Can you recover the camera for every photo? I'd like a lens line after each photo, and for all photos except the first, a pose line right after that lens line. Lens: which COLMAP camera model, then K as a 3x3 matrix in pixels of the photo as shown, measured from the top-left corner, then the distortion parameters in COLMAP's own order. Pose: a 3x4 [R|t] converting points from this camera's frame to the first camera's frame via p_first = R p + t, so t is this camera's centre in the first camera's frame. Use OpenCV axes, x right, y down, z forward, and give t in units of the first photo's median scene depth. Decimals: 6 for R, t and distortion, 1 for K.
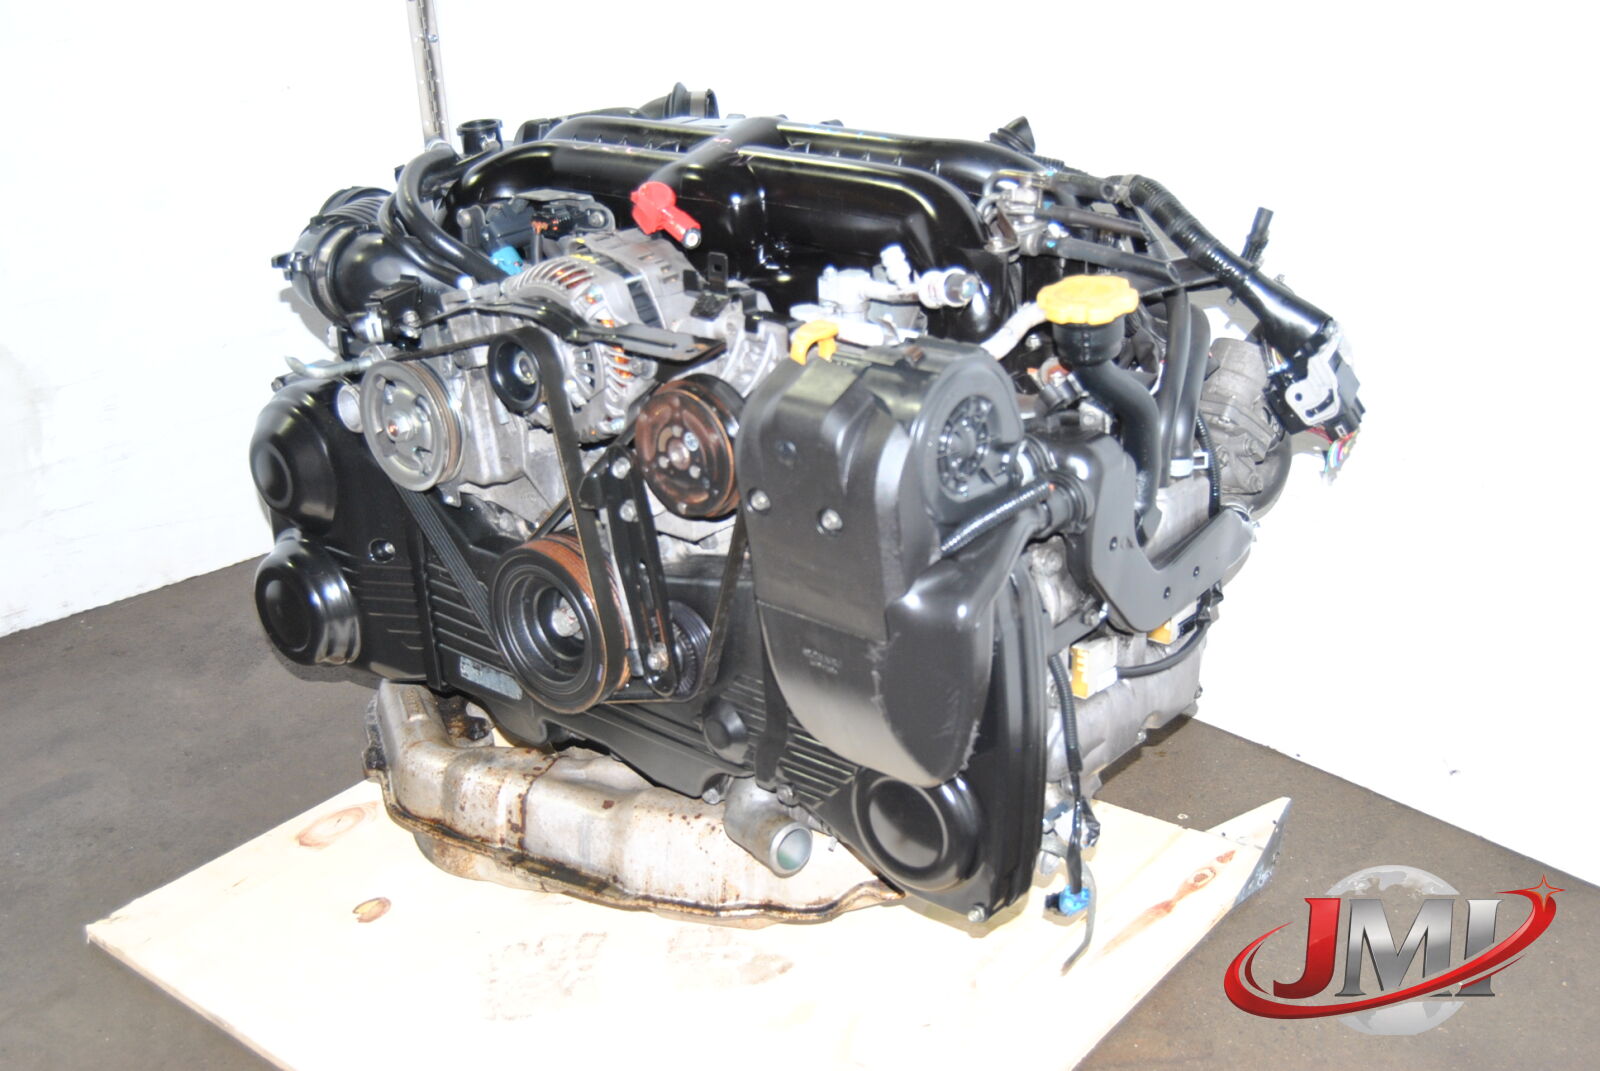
lens RADIAL K [[1853.1, 0, 807.2], [0, 1853.1, 534.3], [0, 0, 1]] dist [0.006892, 0.000000]
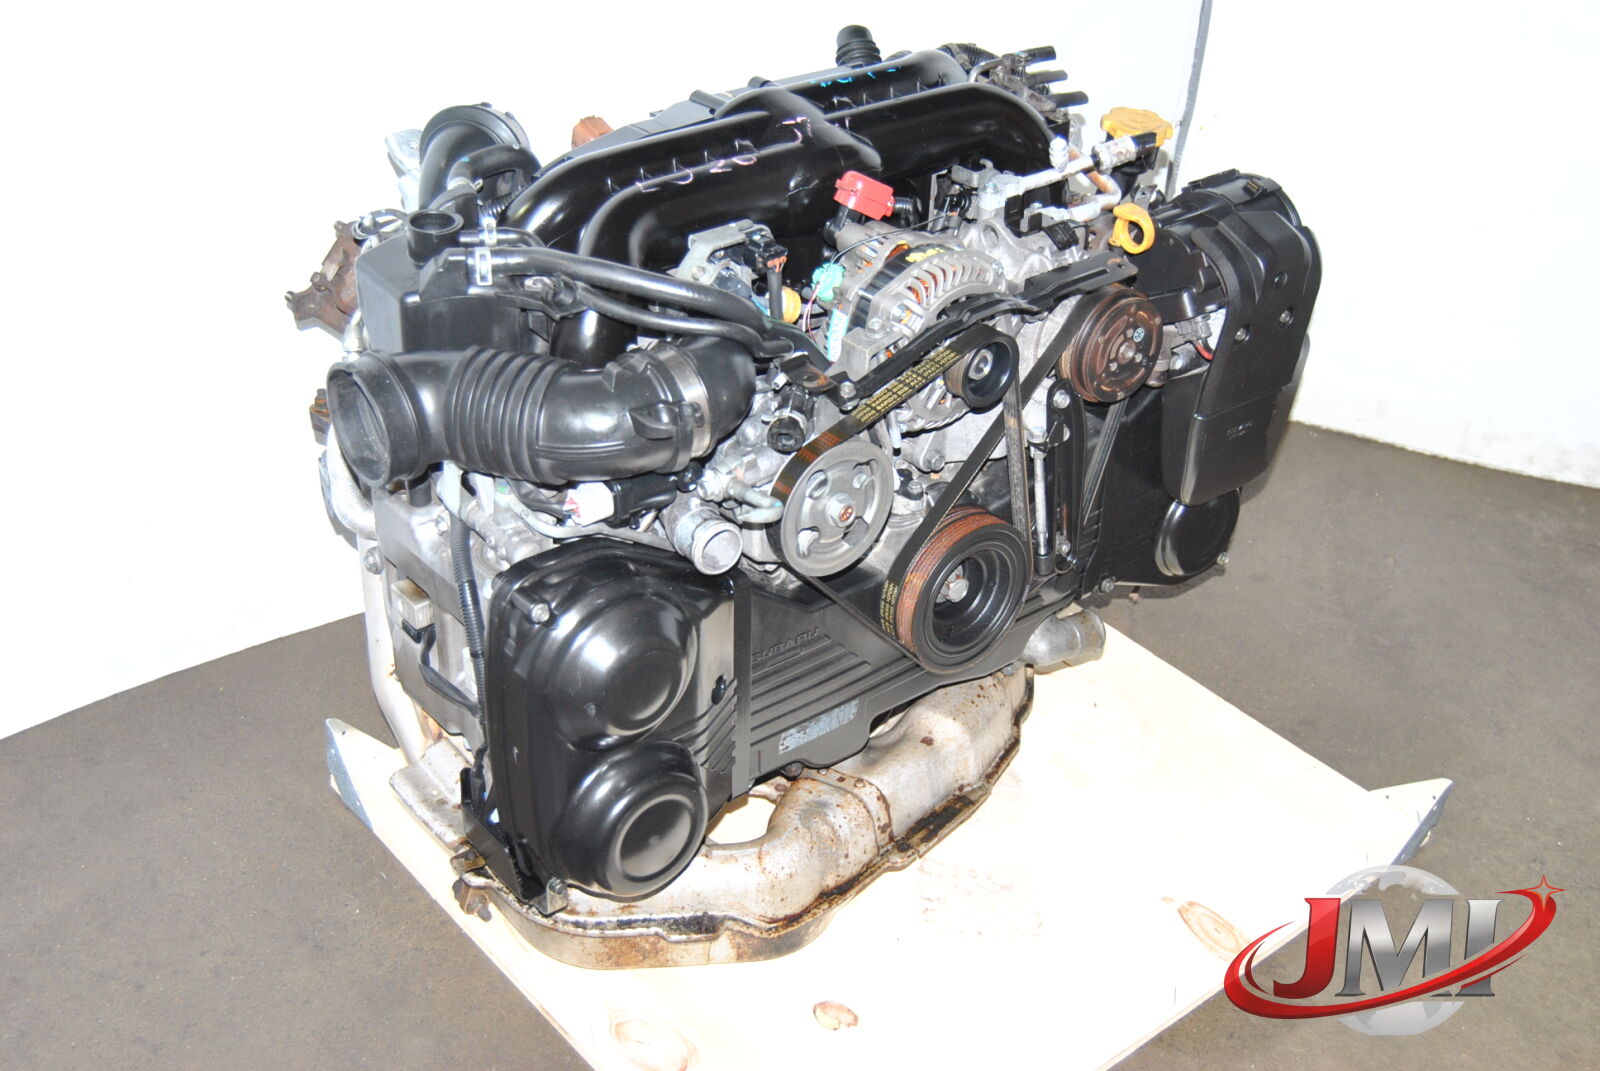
lens RADIAL K [[1853.1, 0, 806.1], [0, 1853.1, 534.7], [0, 0, 1]] dist [0.006892, 0.000000]
pose [[0.158380, -0.461458, 0.872910, -1.021498], [0.334592, 0.856844, 0.392257, -0.408857], [-0.928958, 0.229943, 0.290108, 0.745431]]
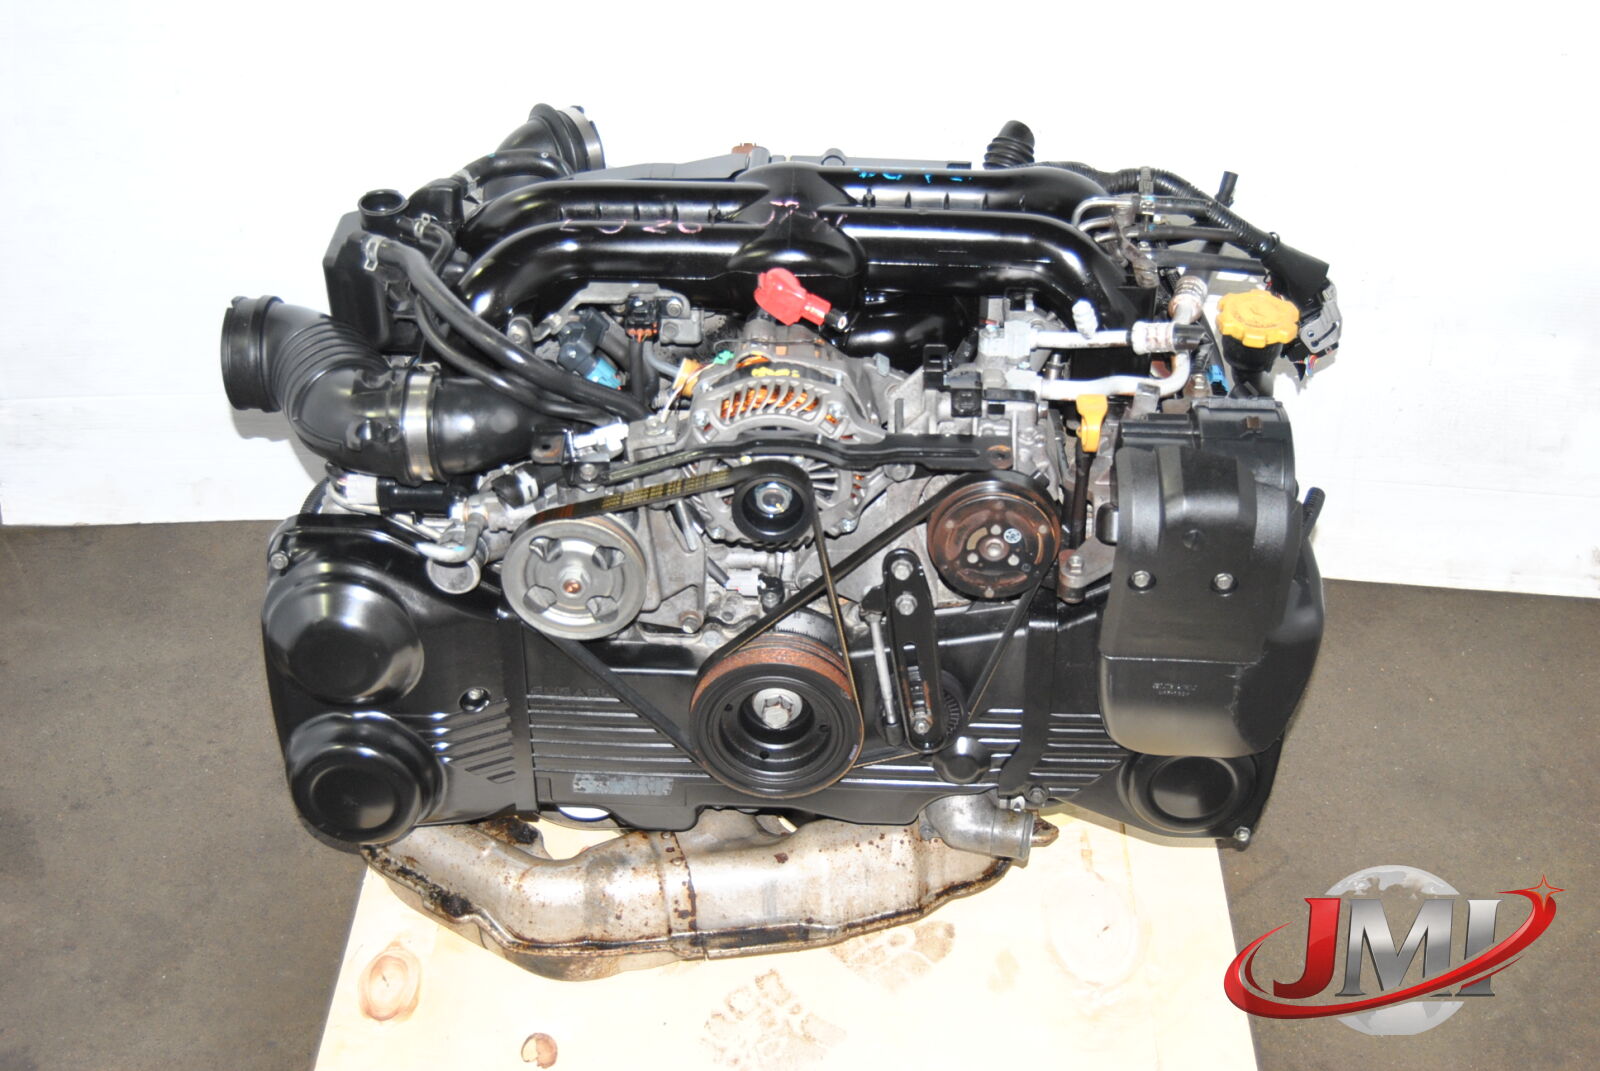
lens RADIAL K [[2177.6, 0, 792.7], [0, 2177.6, 537.1], [0, 0, 1]] dist [-0.023281, 0.000000]
pose [[0.778006, -0.309787, 0.546570, -0.721010], [0.193998, 0.945923, 0.259990, -0.340483], [-0.597554, -0.096241, 0.796032, 0.059681]]
